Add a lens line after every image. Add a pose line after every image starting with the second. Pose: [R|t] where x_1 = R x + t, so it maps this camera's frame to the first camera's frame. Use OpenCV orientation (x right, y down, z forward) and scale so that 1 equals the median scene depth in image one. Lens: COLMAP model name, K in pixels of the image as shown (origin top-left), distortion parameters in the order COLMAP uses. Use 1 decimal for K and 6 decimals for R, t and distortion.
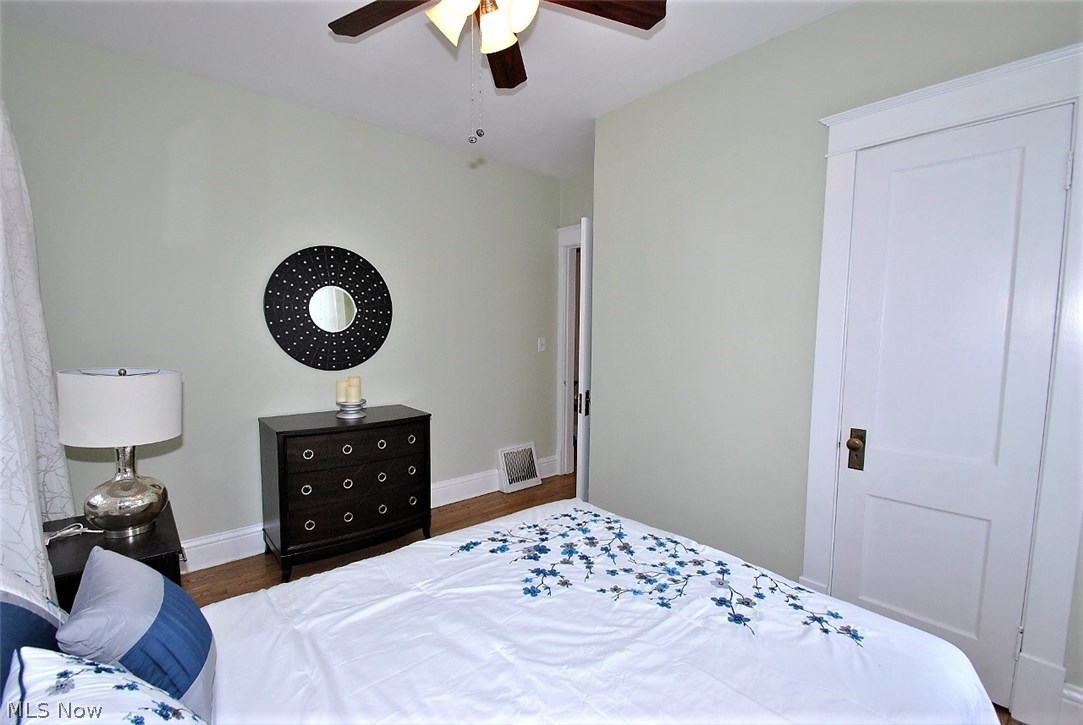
lens RADIAL K [[474.2, 0, 541.7], [0, 474.2, 368.4], [0, 0, 1]] dist [-0.013288, -0.000478]
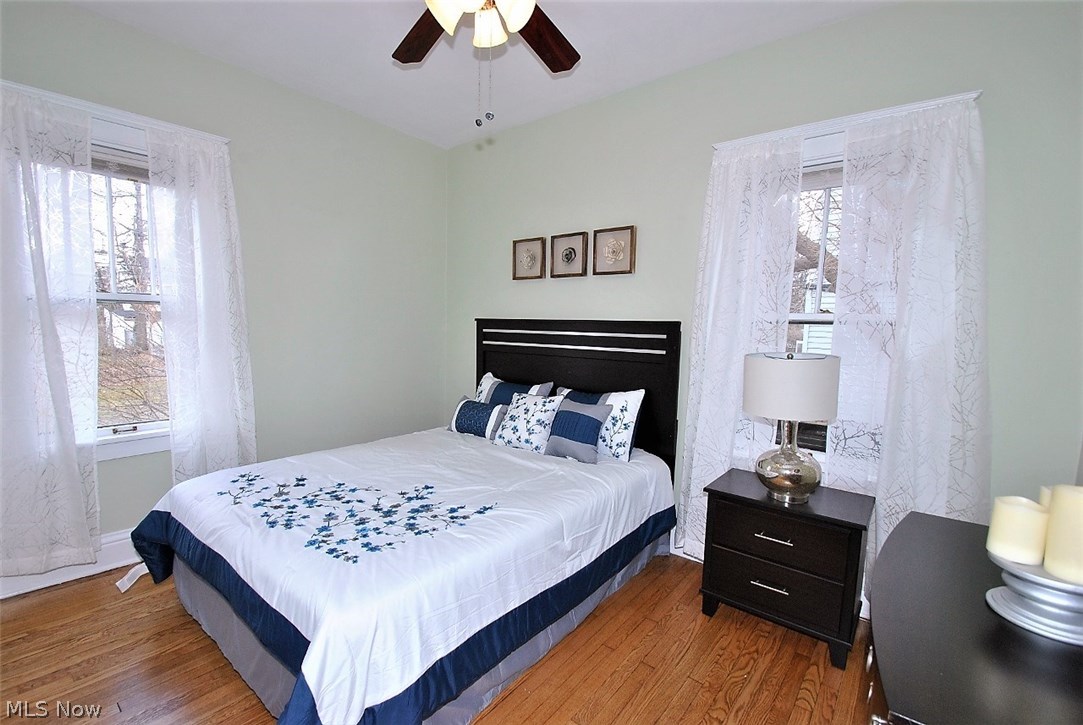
lens RADIAL K [[474.2, 0, 540.5], [0, 474.2, 367.3], [0, 0, 1]] dist [-0.013288, -0.000478]
pose [[-0.984466, -0.015793, -0.174865, -0.085516], [-0.045633, 0.984735, 0.167969, -0.131822], [0.169543, 0.173340, -0.970159, 2.042857]]
